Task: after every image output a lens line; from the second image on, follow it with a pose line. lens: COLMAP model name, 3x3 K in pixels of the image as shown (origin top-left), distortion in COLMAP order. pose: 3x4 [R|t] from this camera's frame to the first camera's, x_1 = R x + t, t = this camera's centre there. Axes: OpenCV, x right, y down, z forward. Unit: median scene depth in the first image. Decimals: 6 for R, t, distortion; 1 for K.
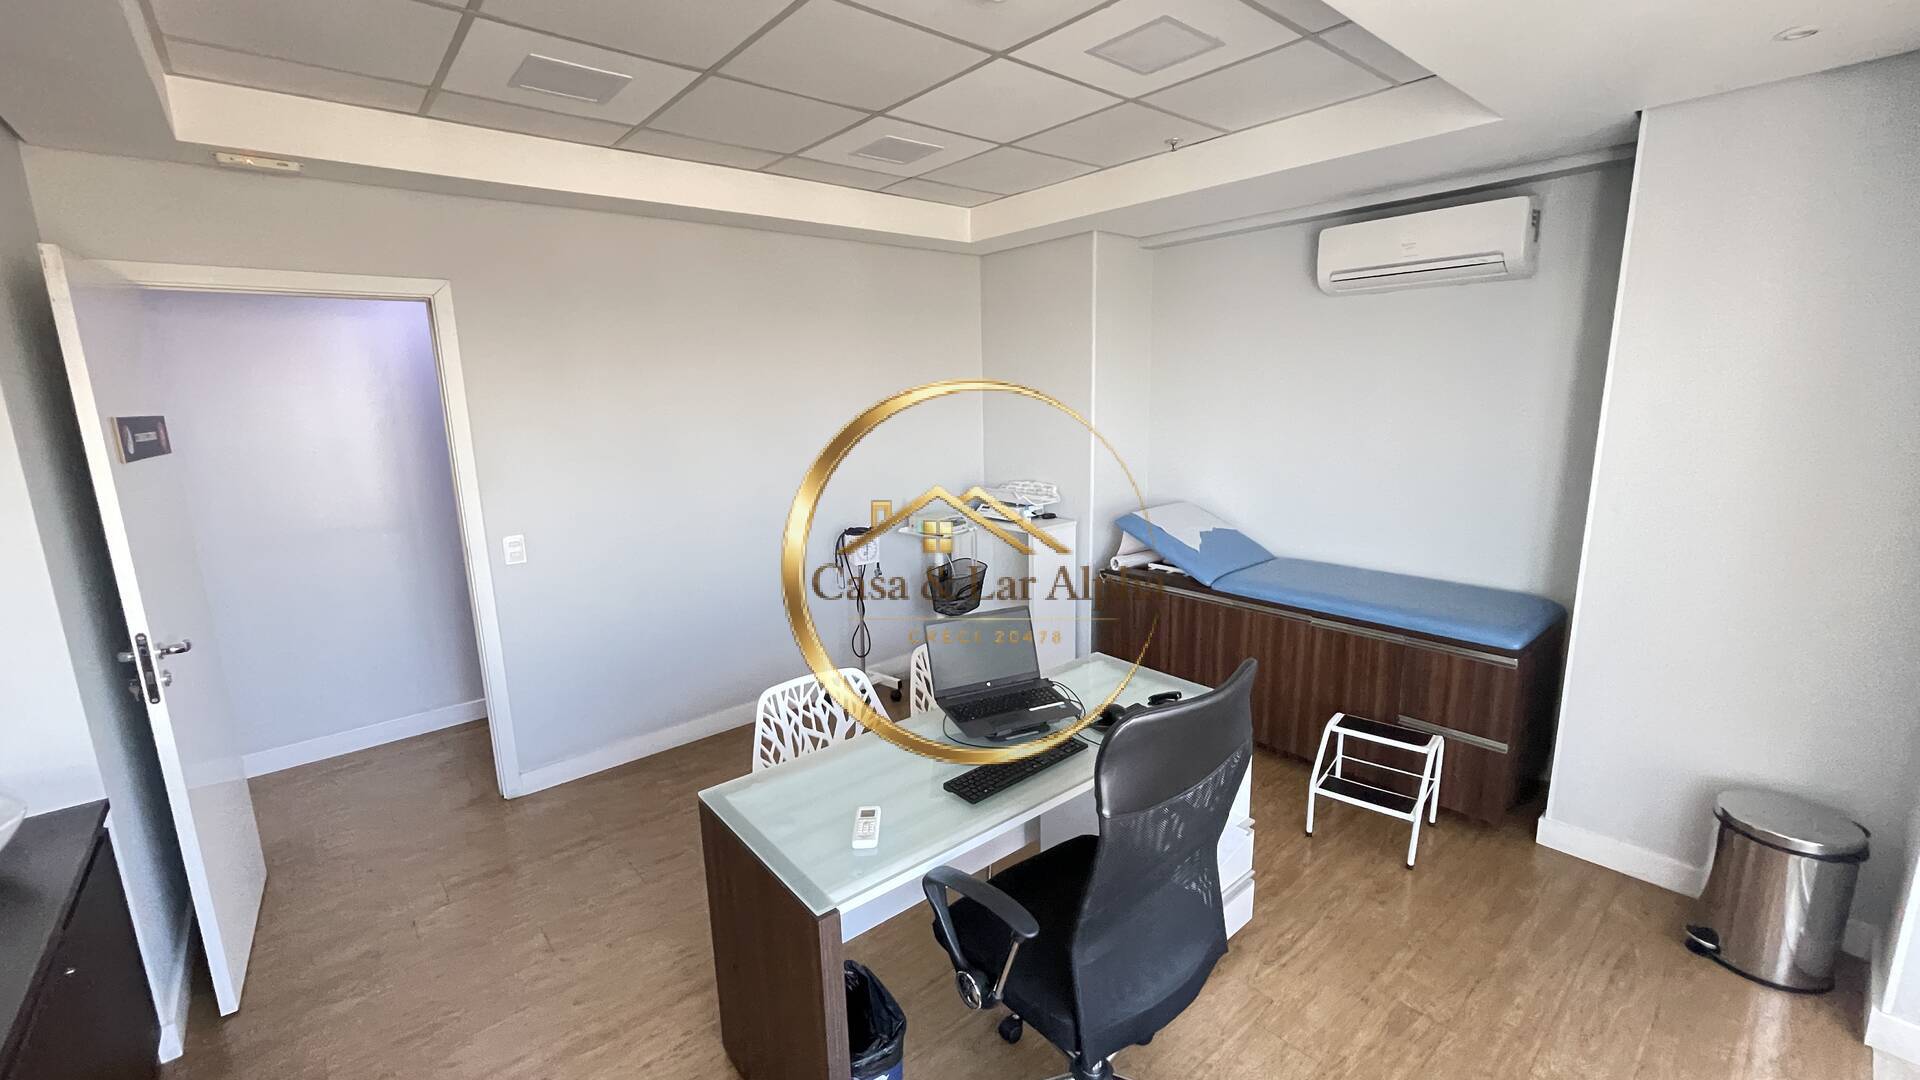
lens RADIAL K [[775.8, 0, 956.6], [0, 775.8, 539.5], [0, 0, 1]] dist [0.000850, 0.000850]
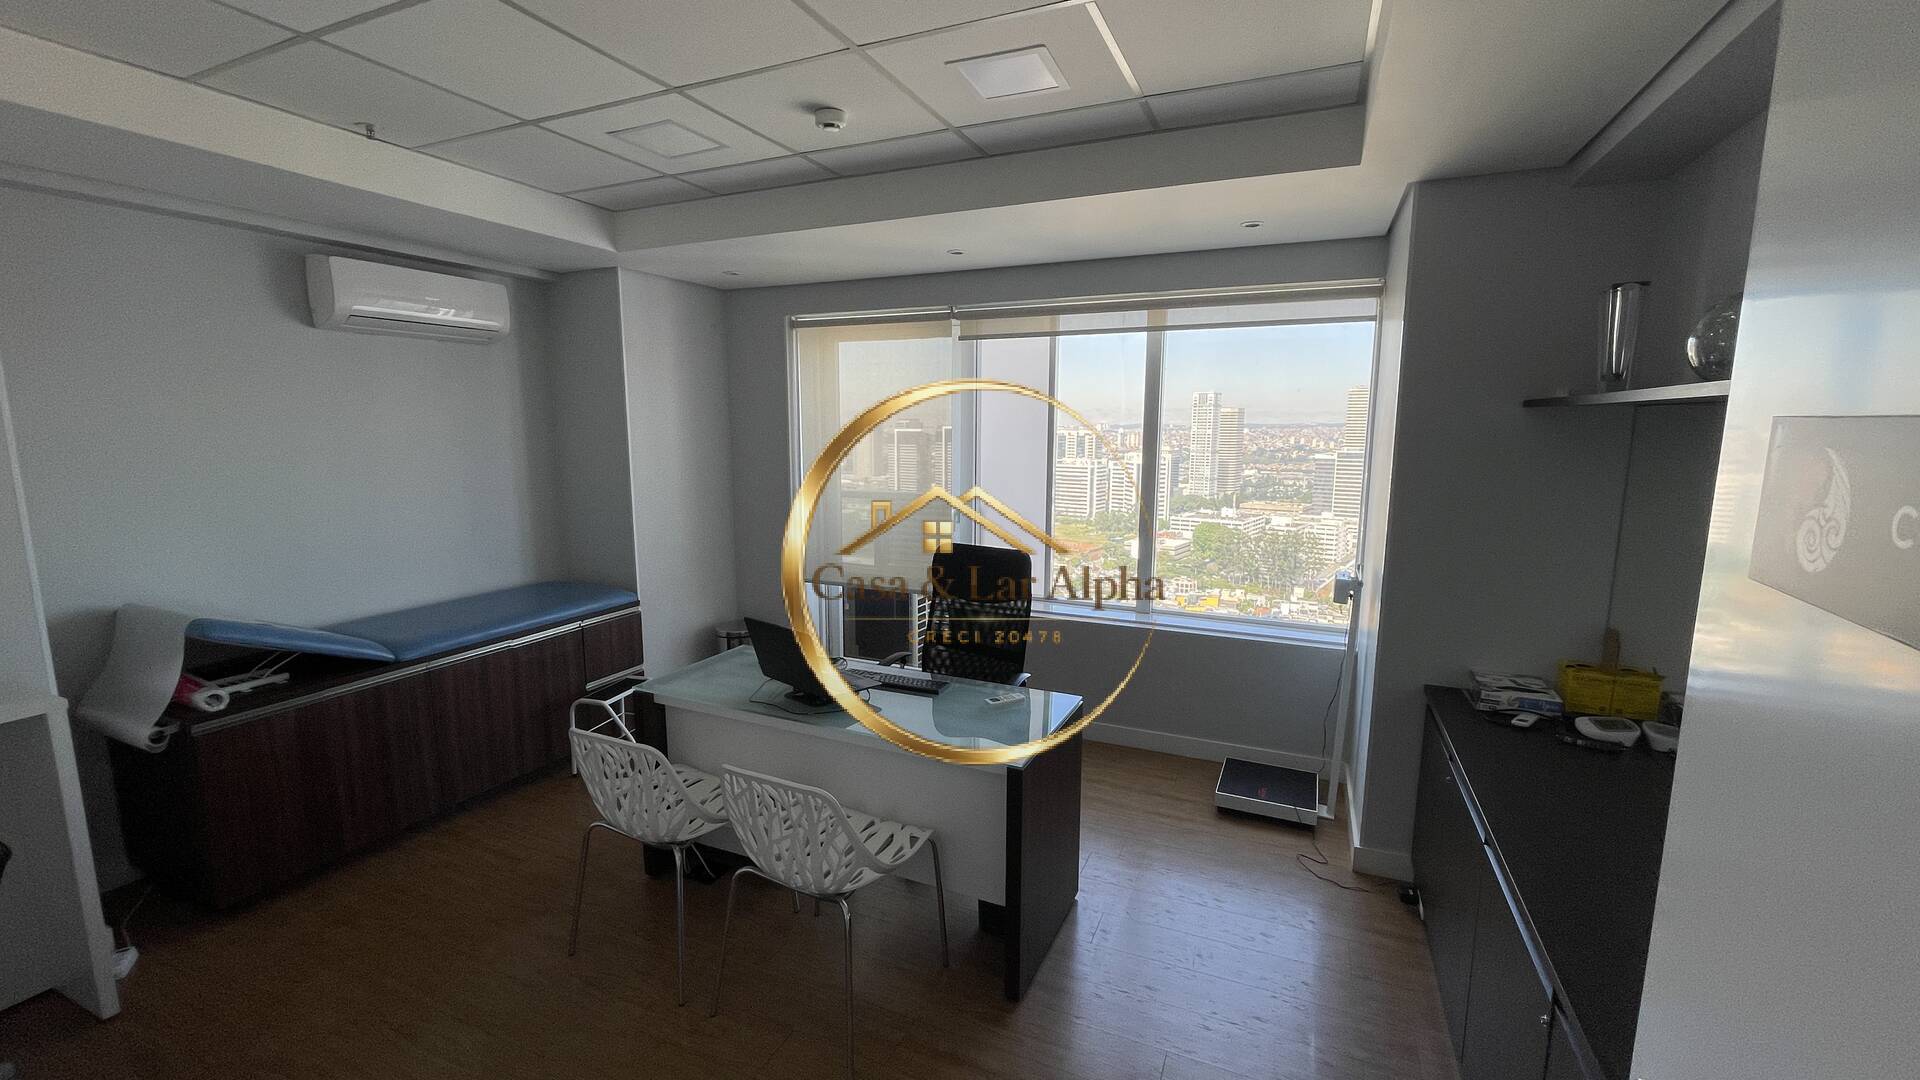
lens RADIAL K [[775.8, 0, 952.0], [0, 775.8, 534.7], [0, 0, 1]] dist [0.000850, 0.000850]
pose [[-0.432243, -0.110740, 0.894932, -0.741804], [0.182437, 0.961169, 0.207051, -0.150222], [-0.883110, 0.252765, -0.395255, 0.857944]]
